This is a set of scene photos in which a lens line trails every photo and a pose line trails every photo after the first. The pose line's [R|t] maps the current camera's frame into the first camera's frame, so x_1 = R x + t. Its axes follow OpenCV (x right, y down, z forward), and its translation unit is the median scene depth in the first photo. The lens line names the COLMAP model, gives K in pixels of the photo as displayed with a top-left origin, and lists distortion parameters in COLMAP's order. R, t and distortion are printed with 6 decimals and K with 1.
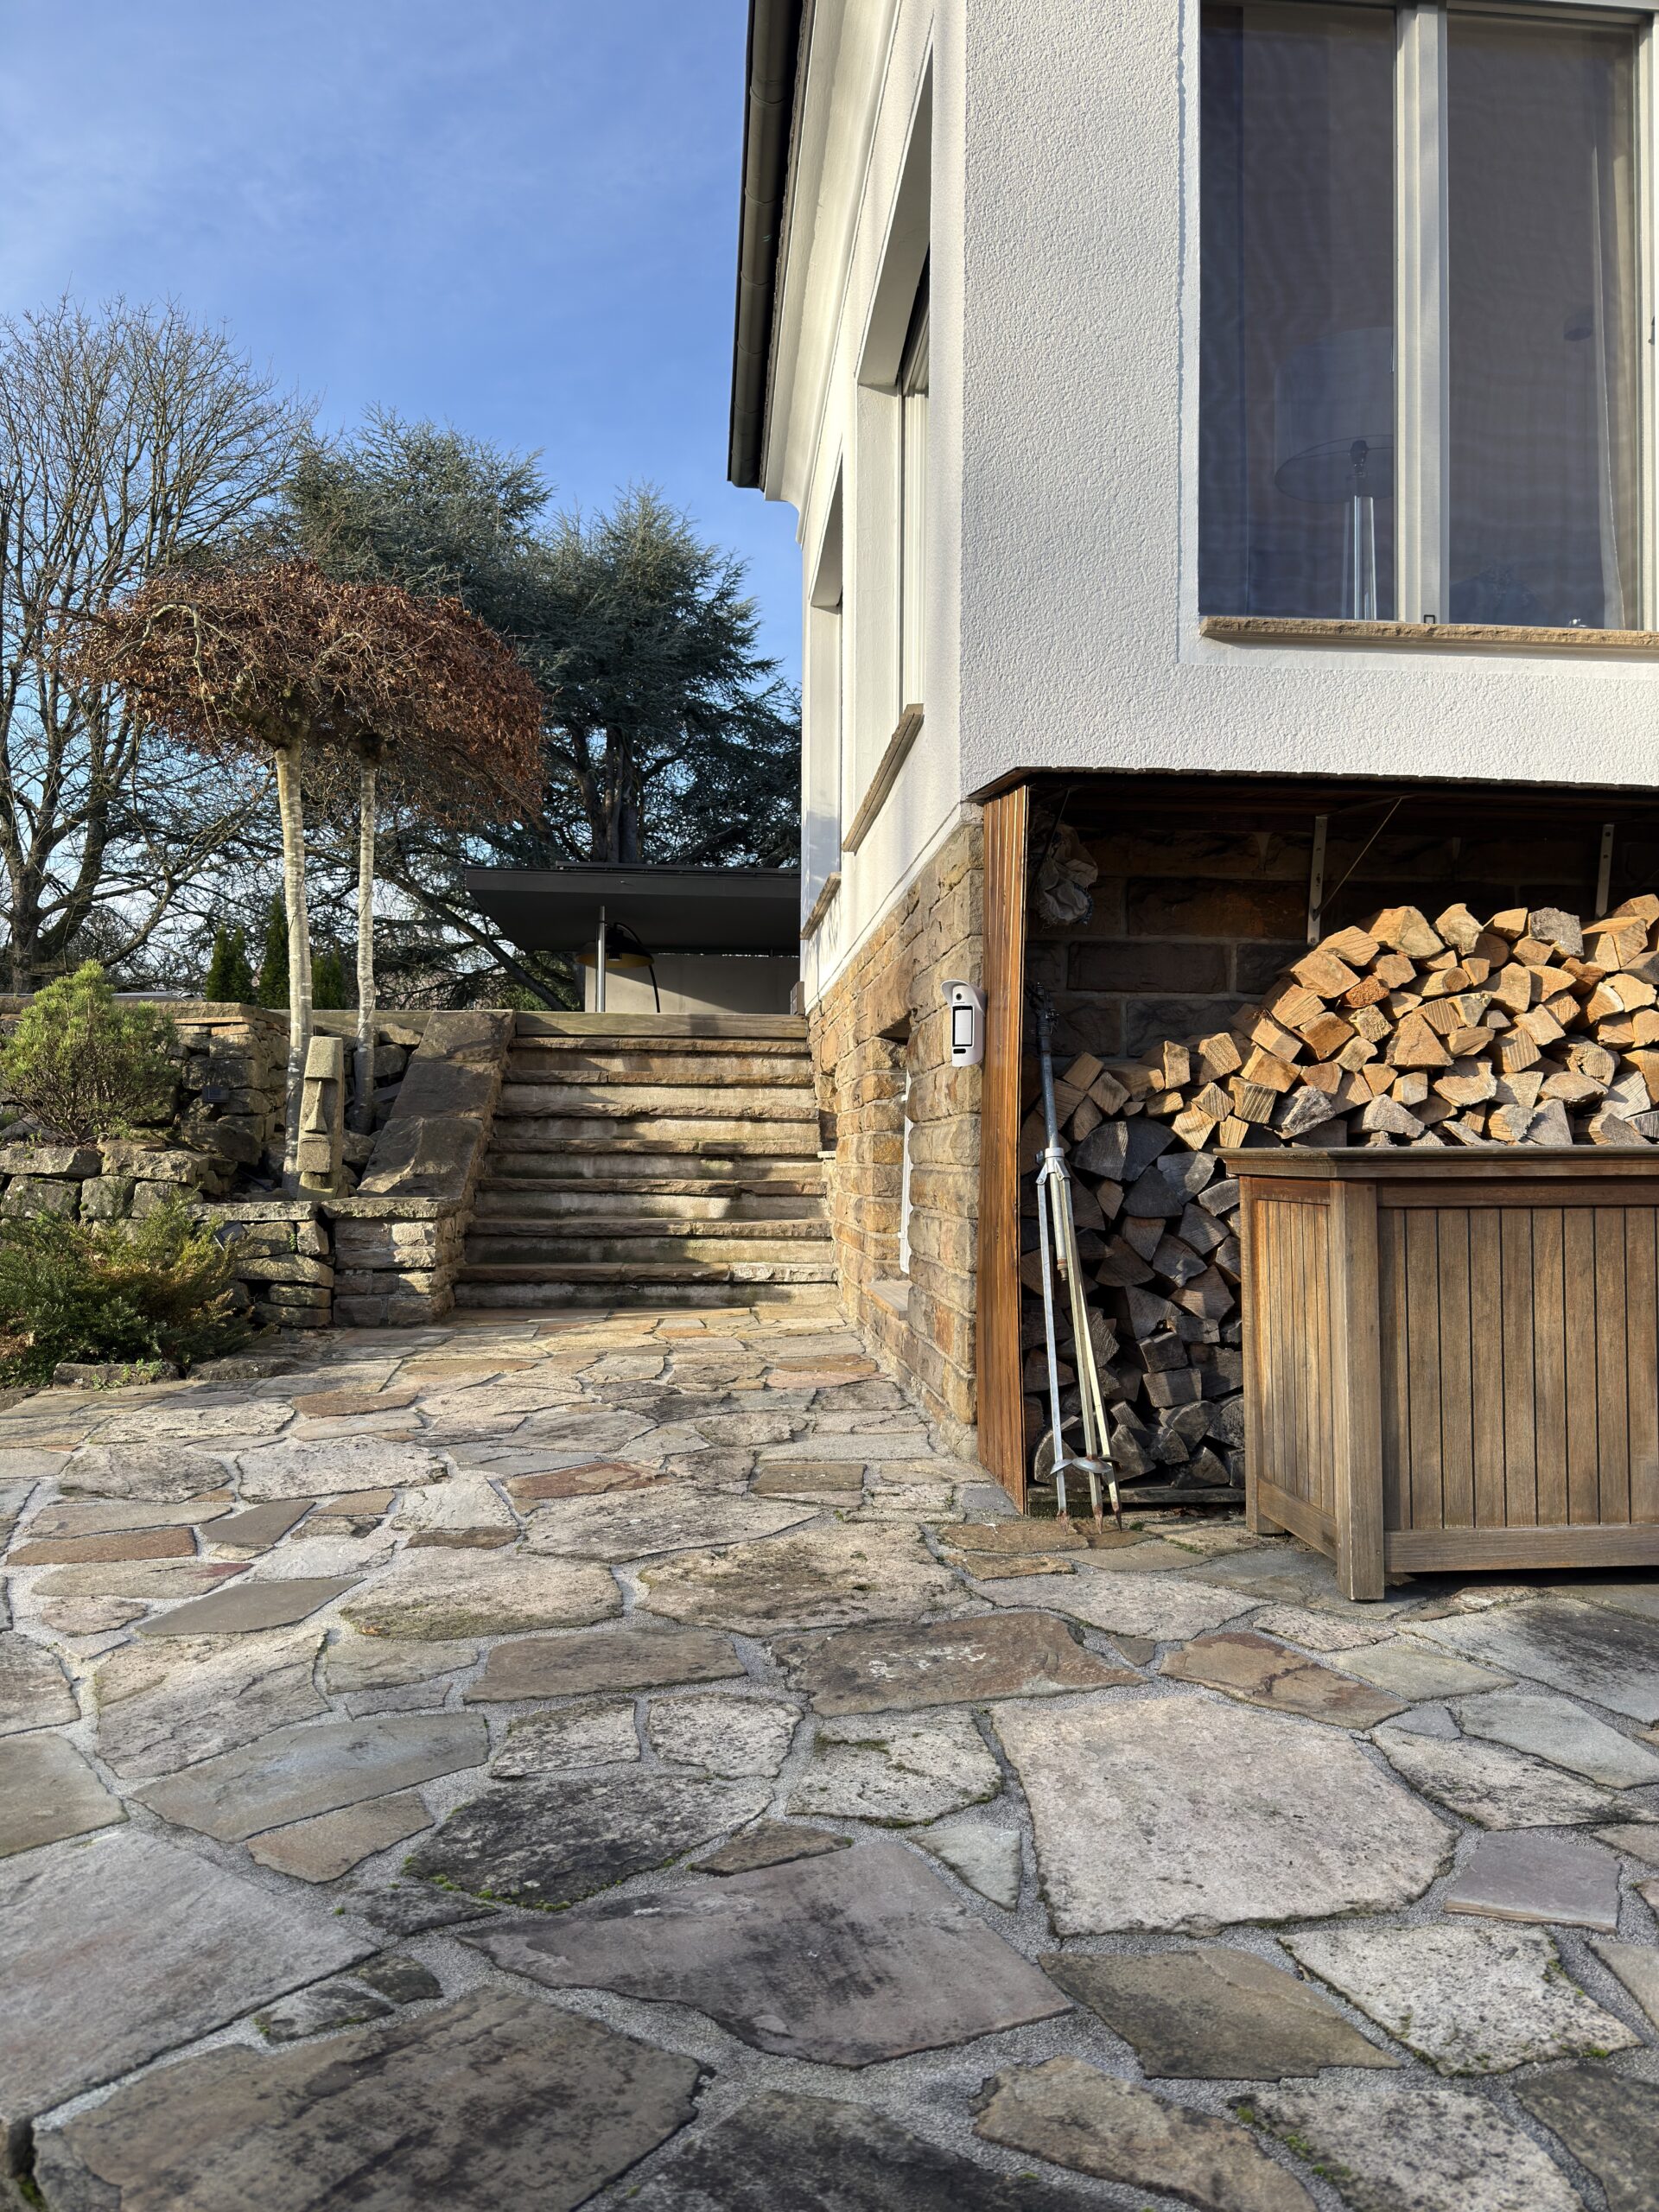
lens RADIAL K [[1550.6, 0, 829.5], [0, 1550.6, 1106.0], [0, 0, 1]] dist [0.159007, -0.315448]
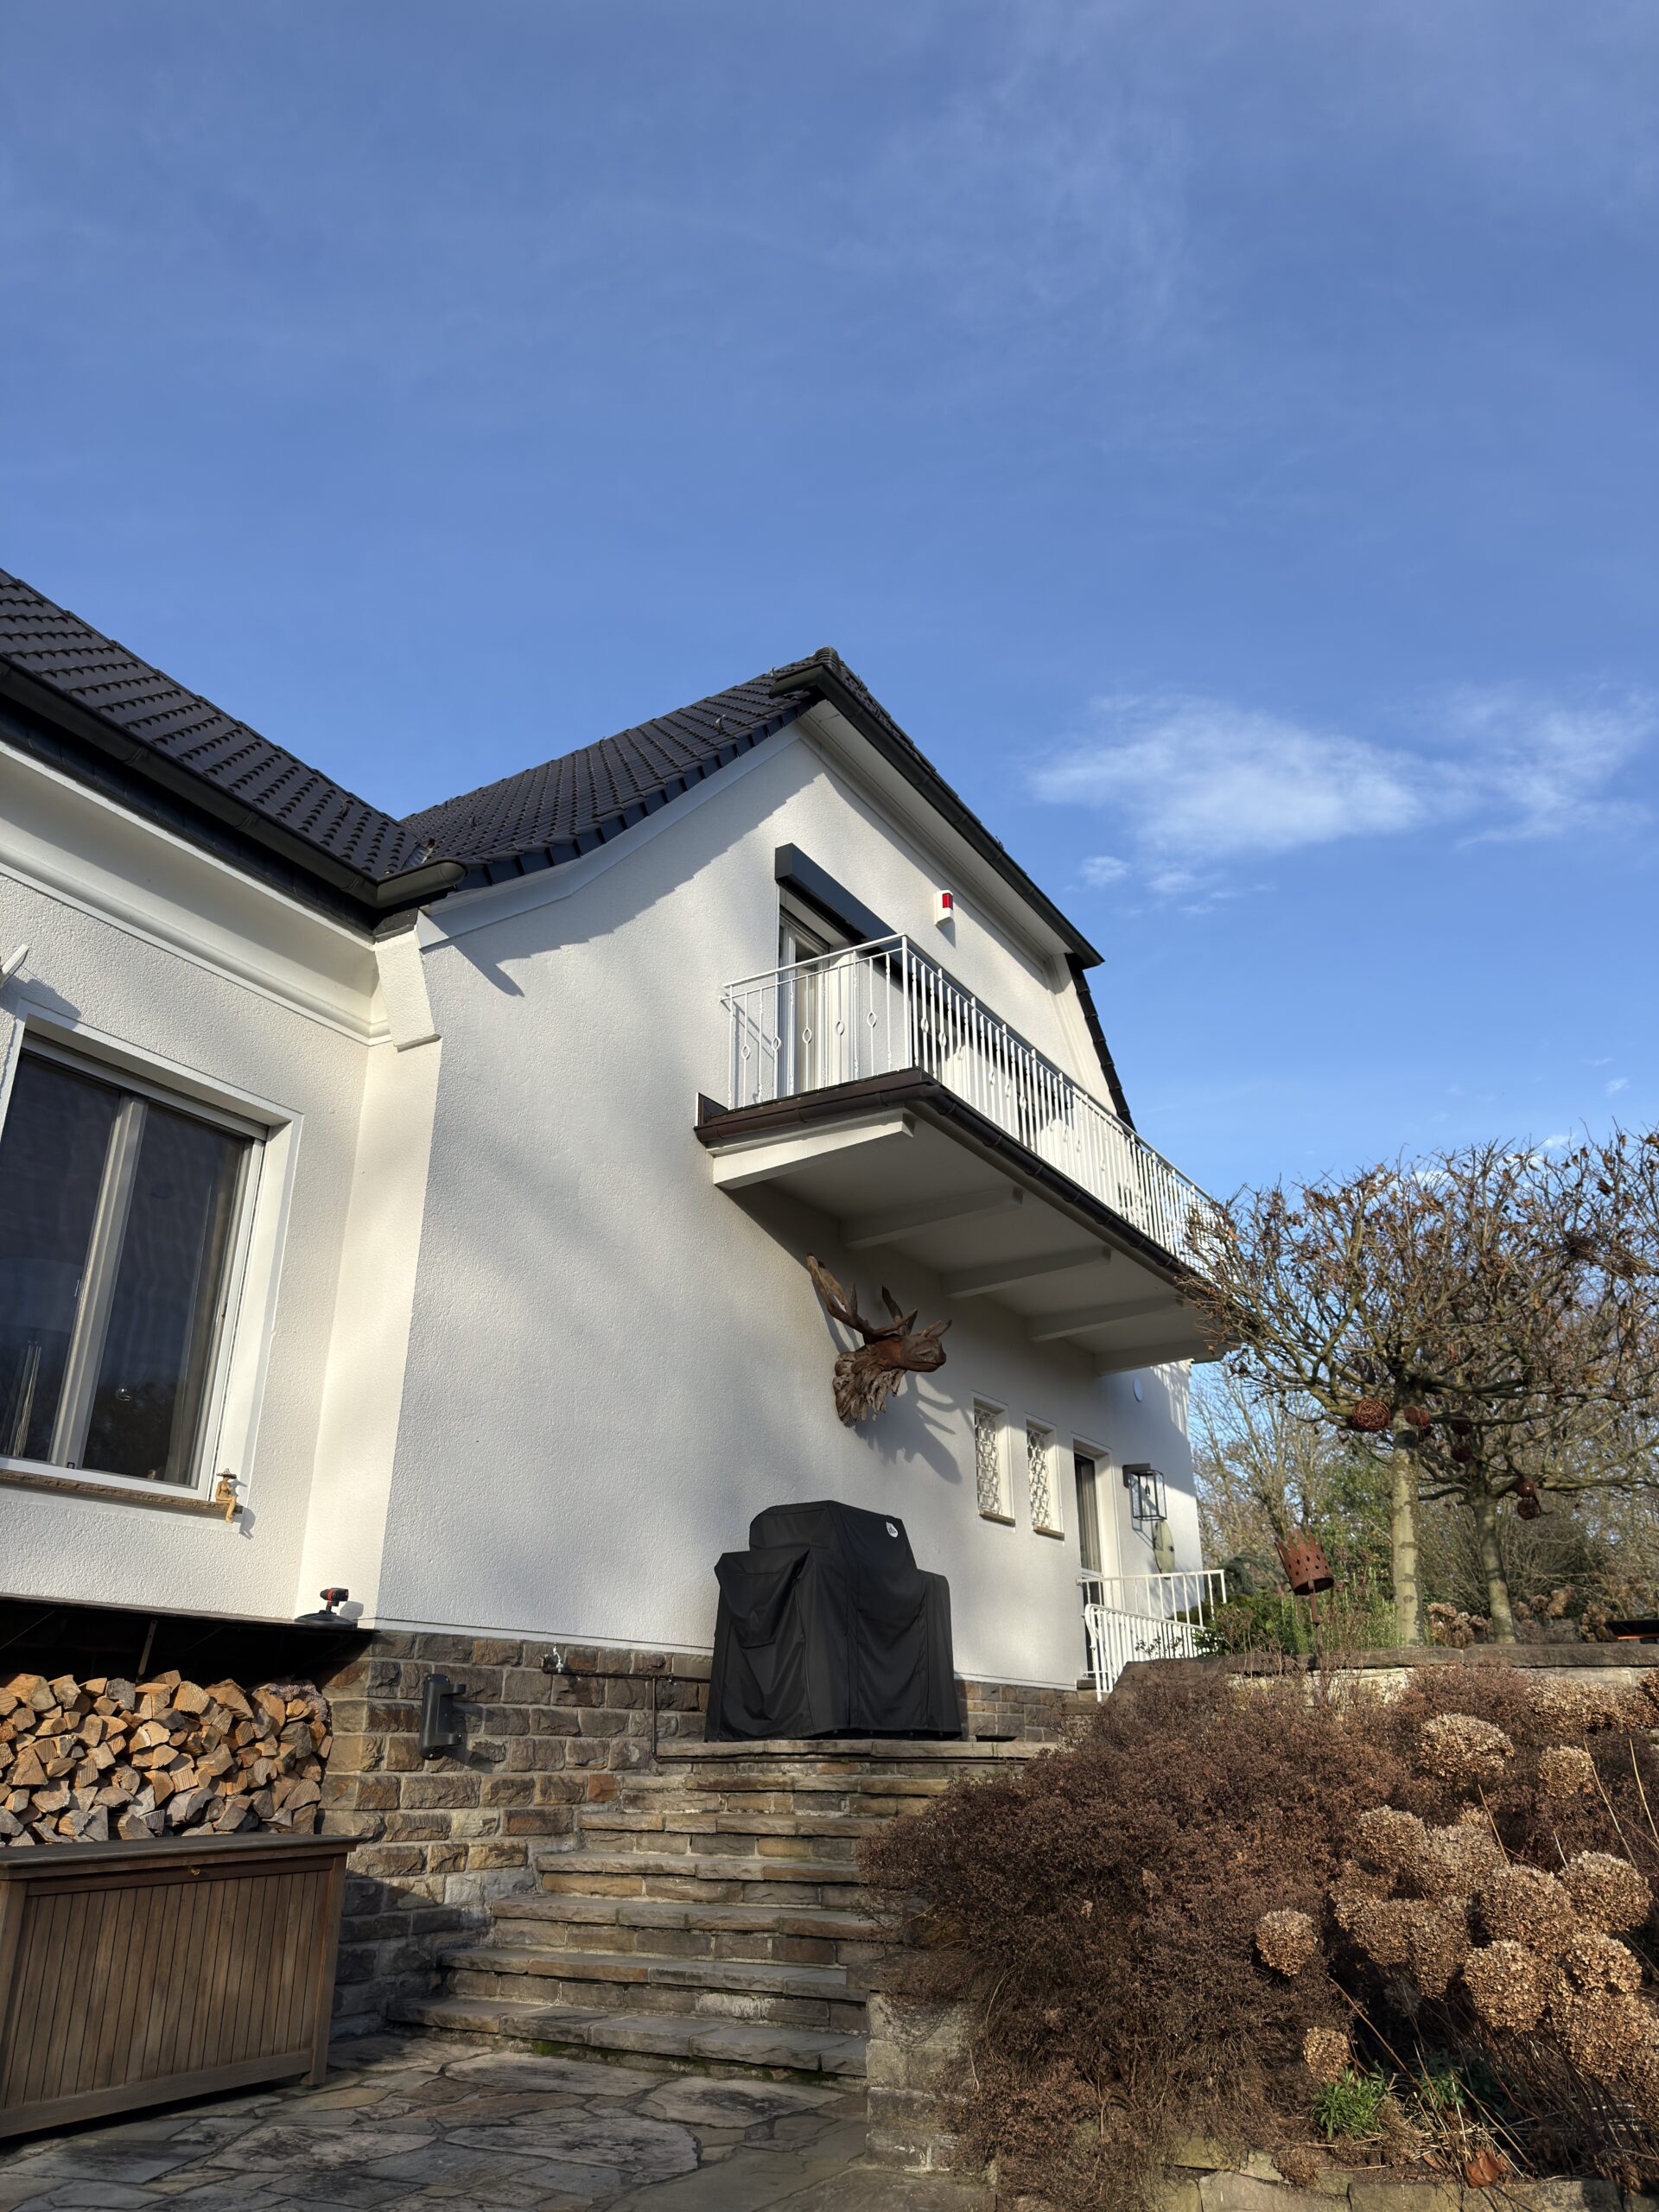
lens RADIAL K [[1543.0, 0, 829.5], [0, 1543.0, 1106.0], [0, 0, 1]] dist [0.001232, 0.000815]
pose [[0.594347, 0.305912, 0.743754, -0.499464], [-0.020454, 0.930278, -0.366286, -0.107028], [-0.803949, 0.202488, 0.559164, -0.638753]]
